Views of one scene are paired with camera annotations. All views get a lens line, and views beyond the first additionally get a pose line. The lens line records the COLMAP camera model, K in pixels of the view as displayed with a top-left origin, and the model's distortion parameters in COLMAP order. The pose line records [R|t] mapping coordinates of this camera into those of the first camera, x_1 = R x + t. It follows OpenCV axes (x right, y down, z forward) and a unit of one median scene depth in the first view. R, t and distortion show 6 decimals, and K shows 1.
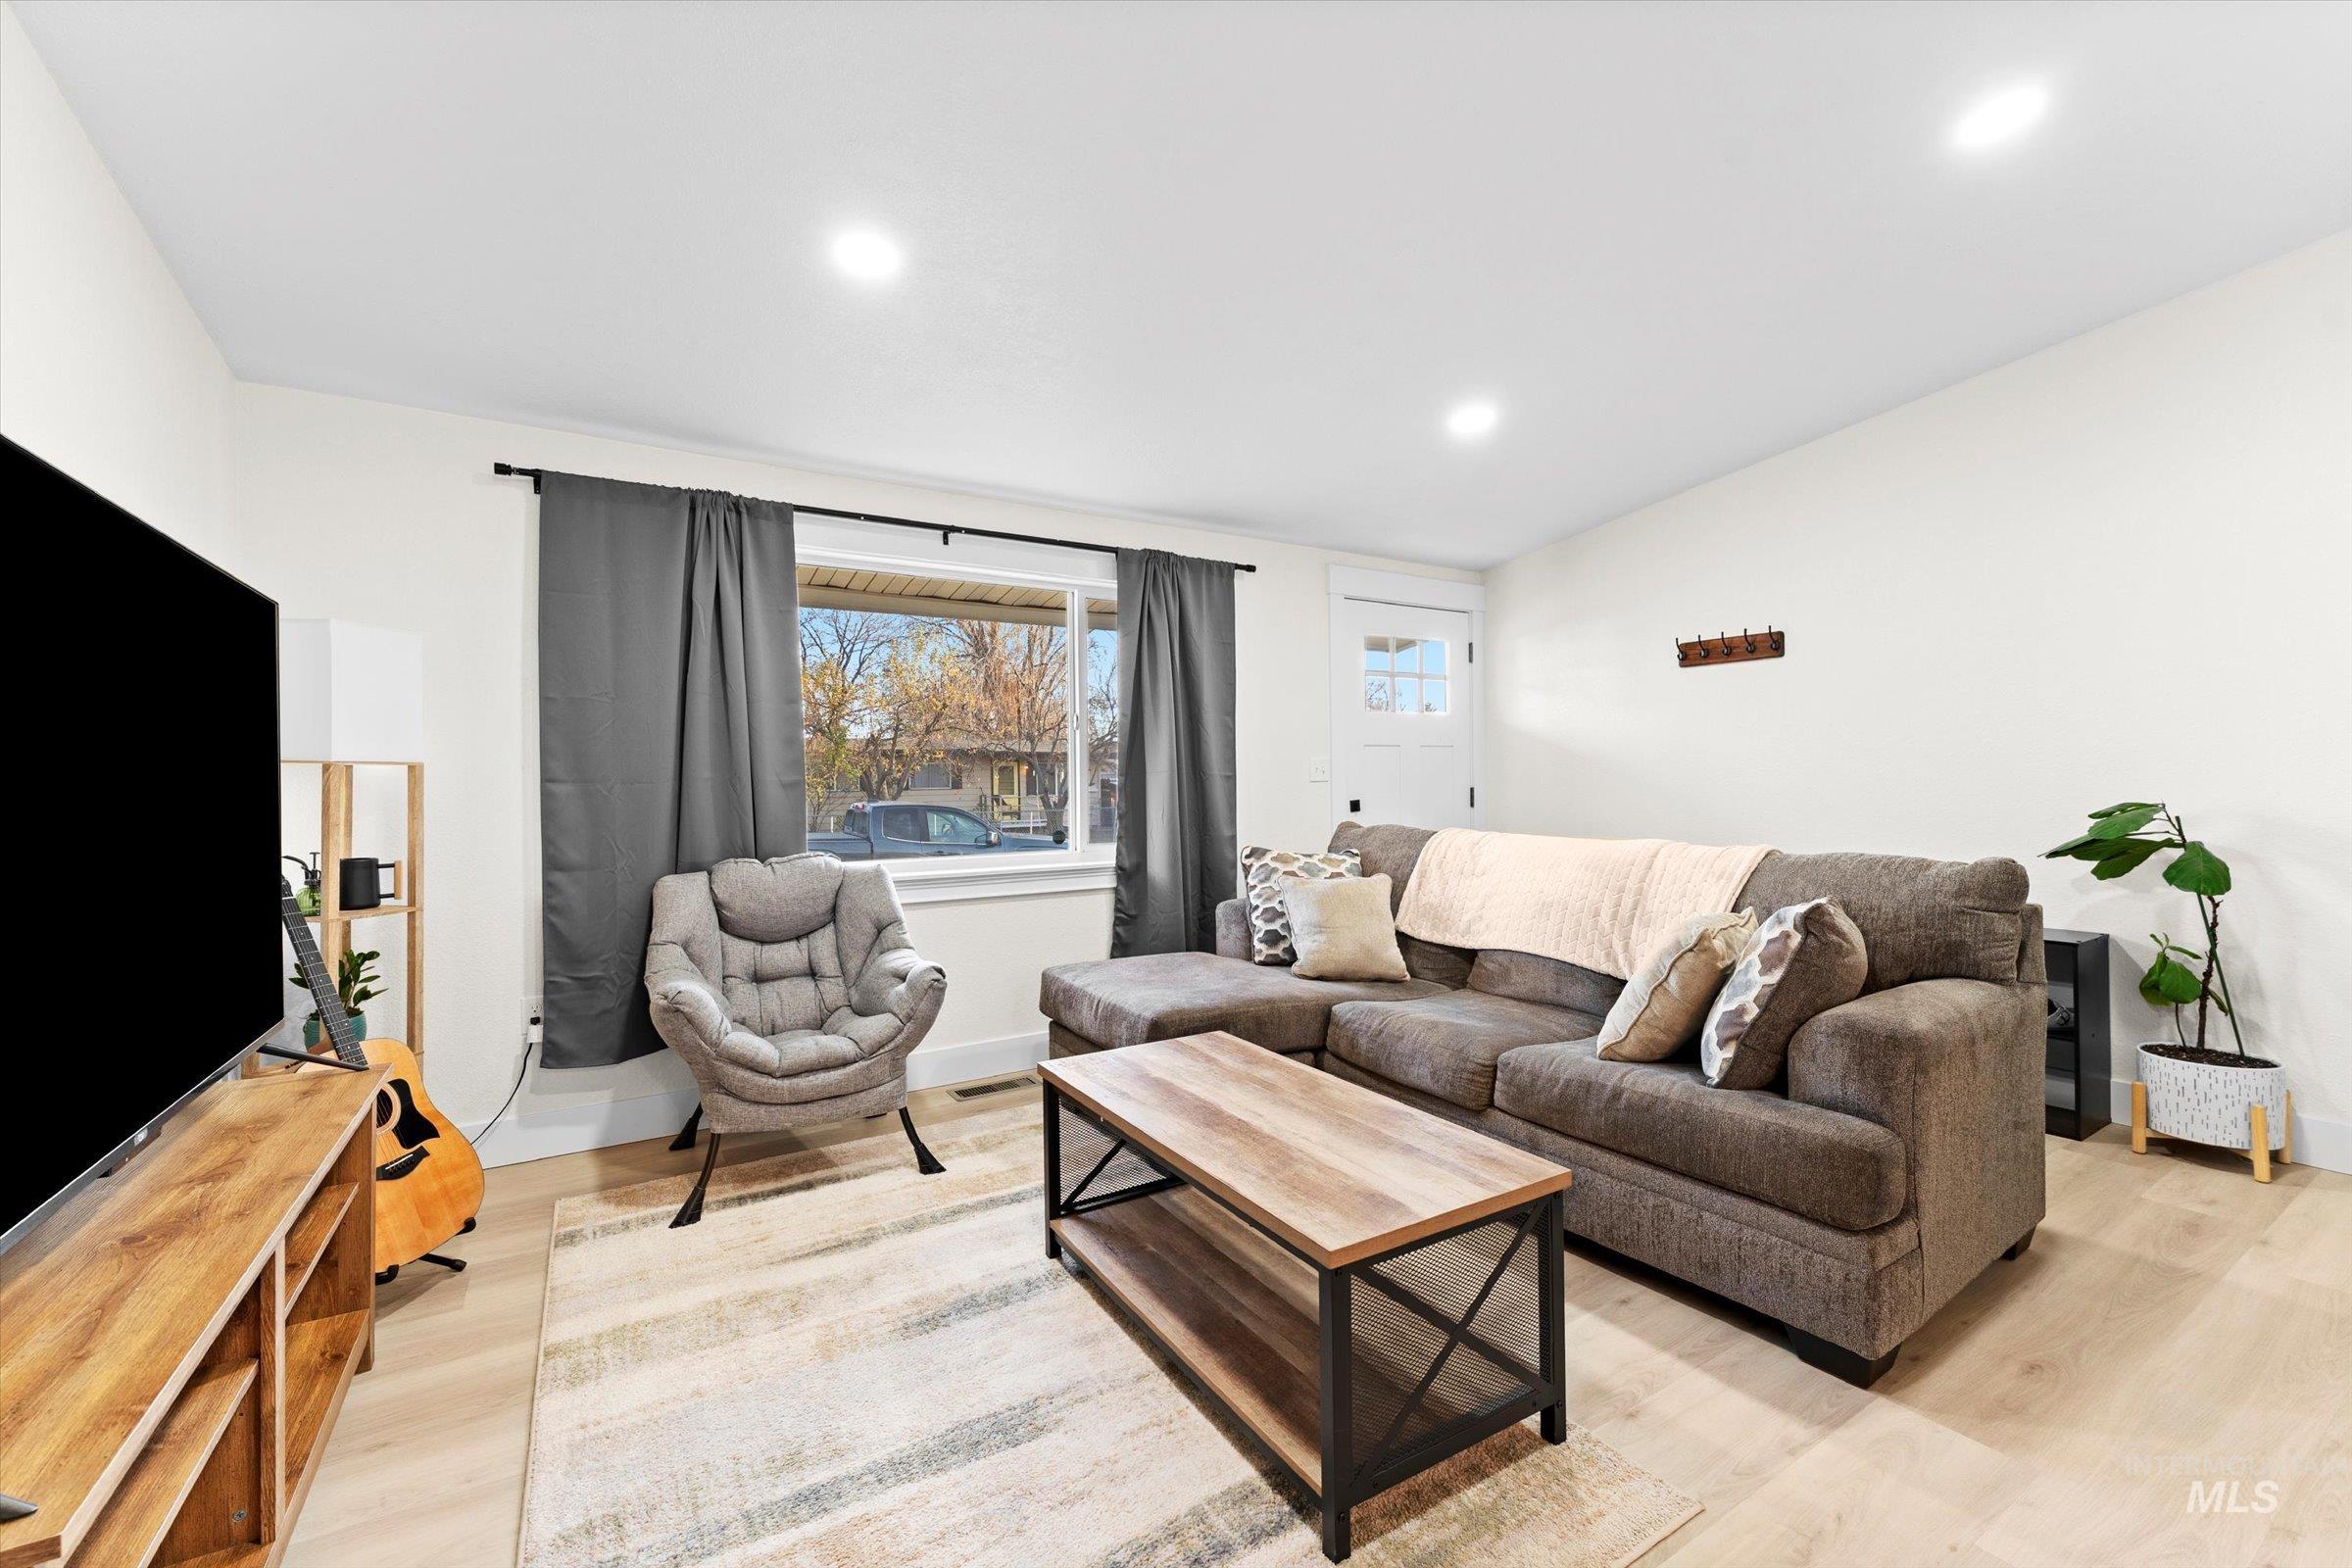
lens RADIAL K [[974.5, 0, 1189.4], [0, 974.5, 783.6], [0, 0, 1]] dist [-0.001438, -0.000033]
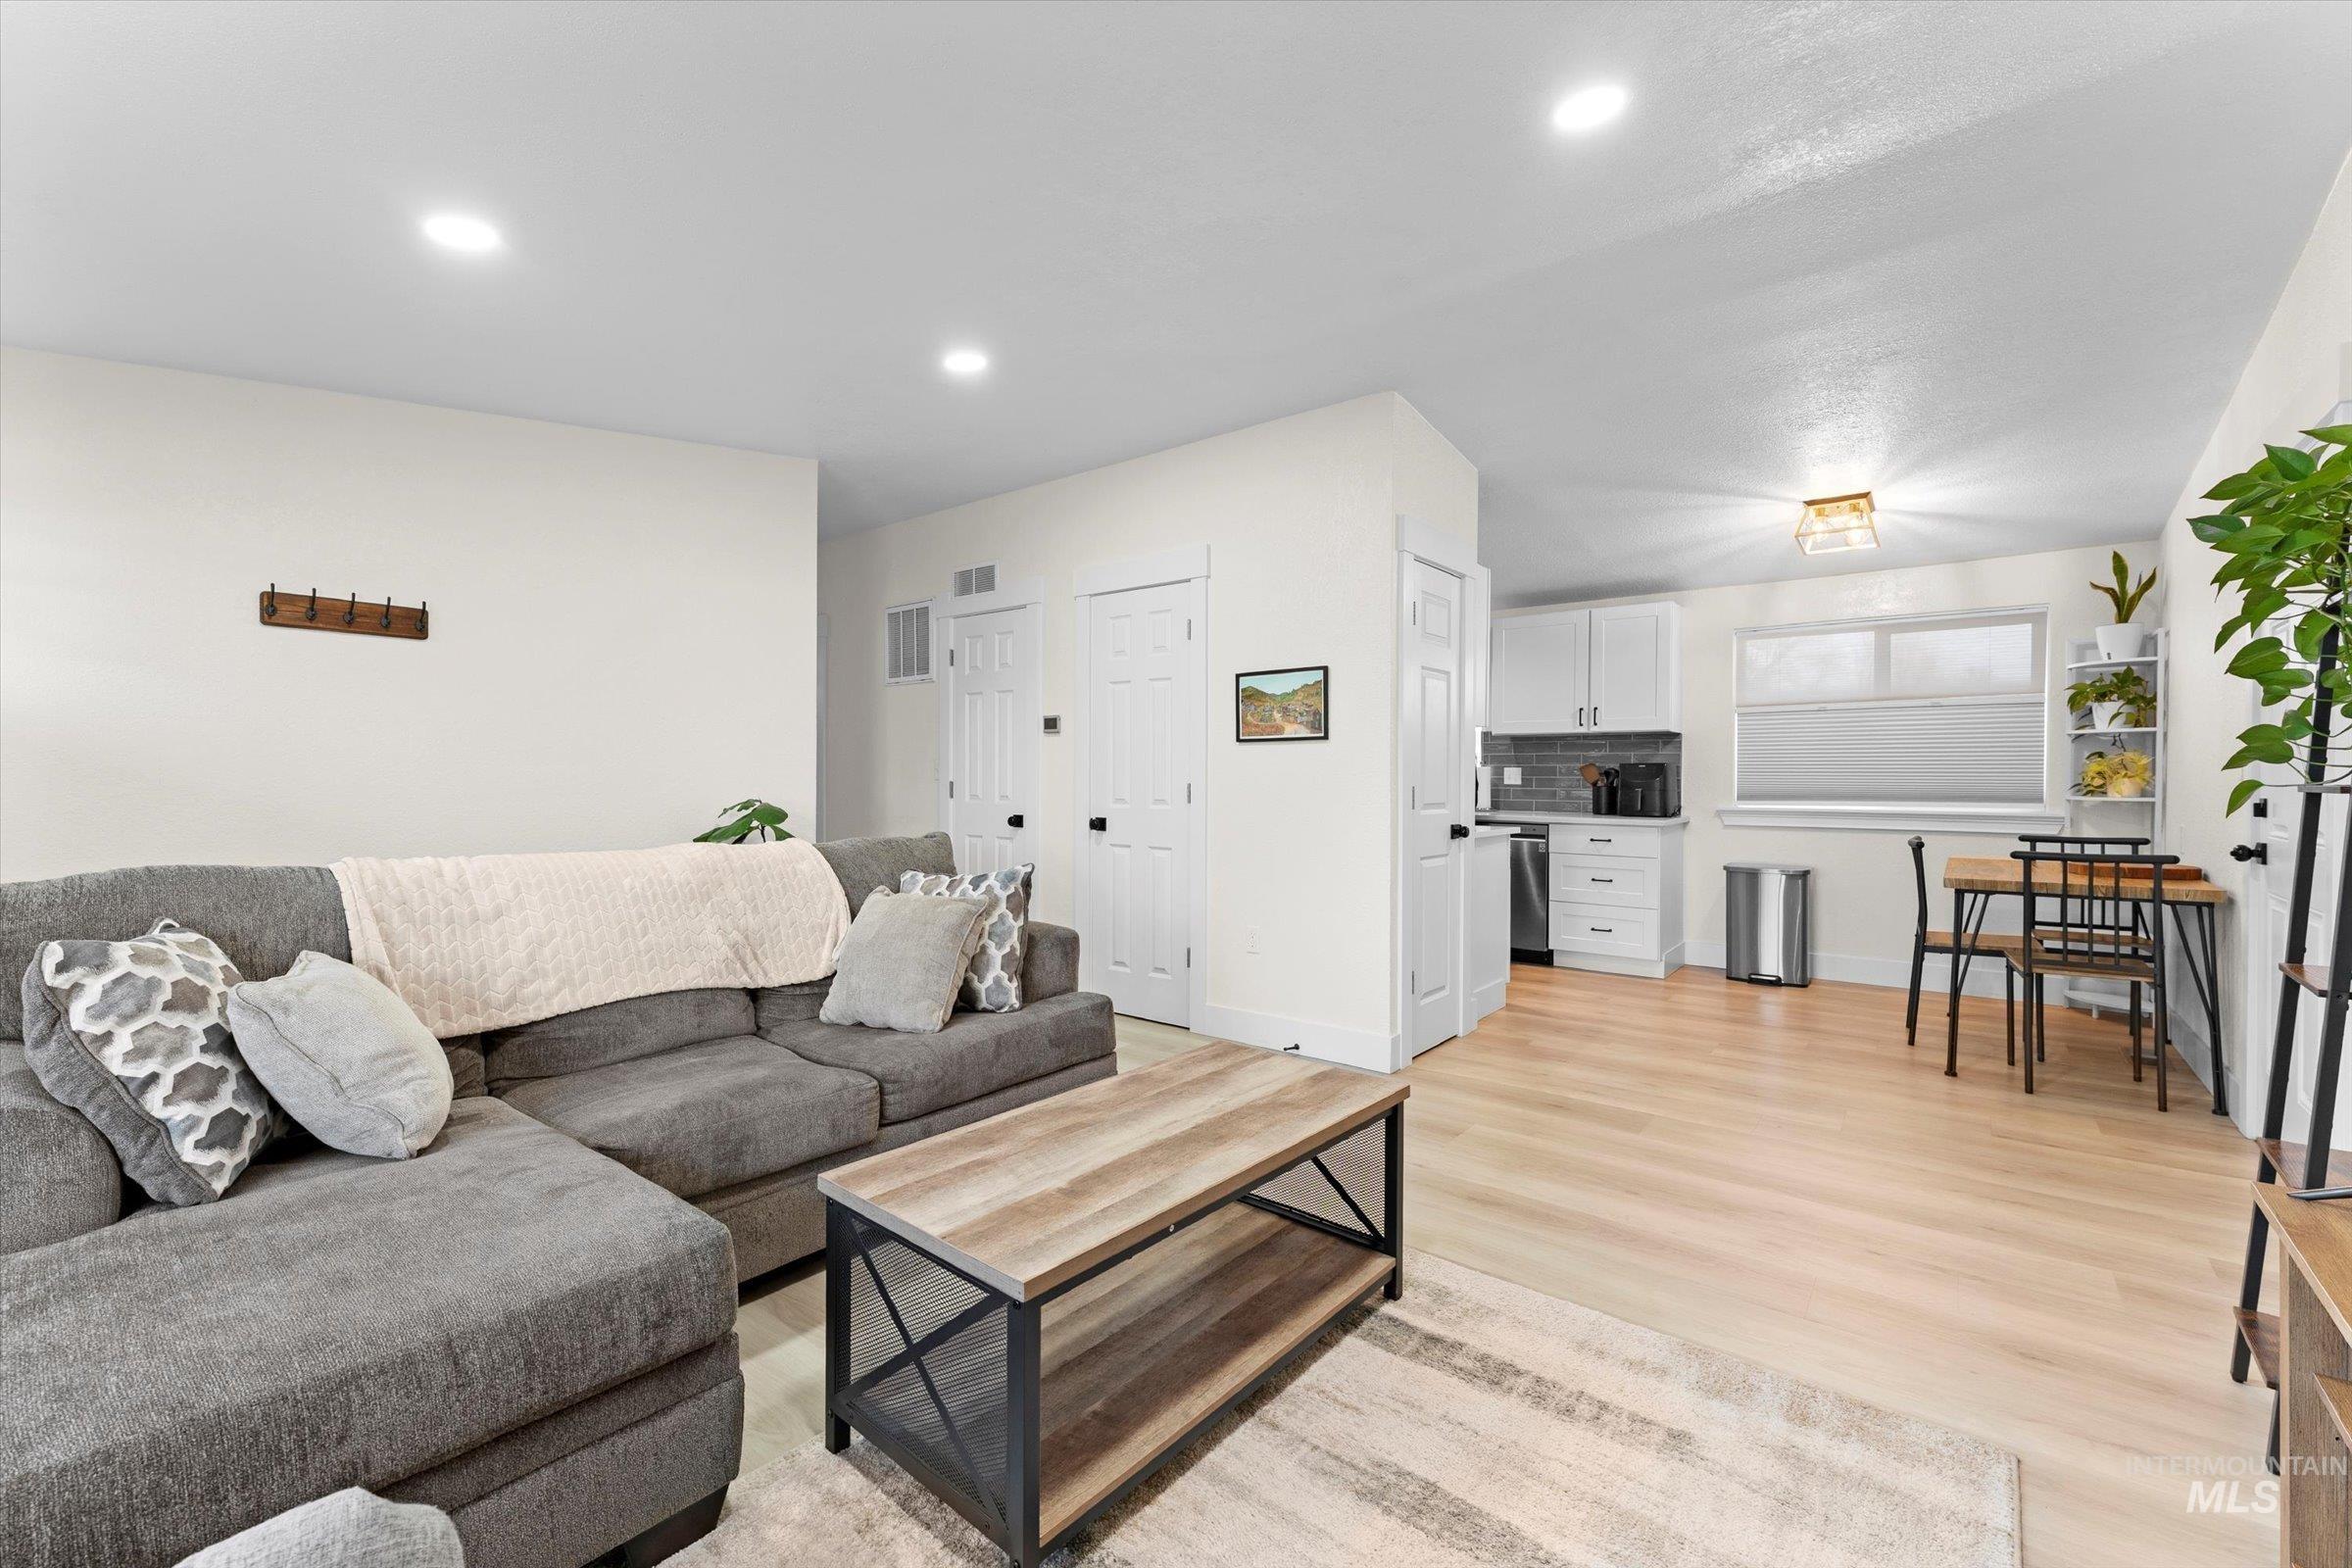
lens RADIAL K [[974.5, 0, 1171.5], [0, 974.5, 775.4], [0, 0, 1]] dist [-0.001438, -0.000033]
pose [[-0.321398, 0.012245, 0.946865, -0.771647], [0.005659, 0.999923, -0.011010, 0.006912], [-0.946927, 0.001819, -0.321442, 1.197115]]
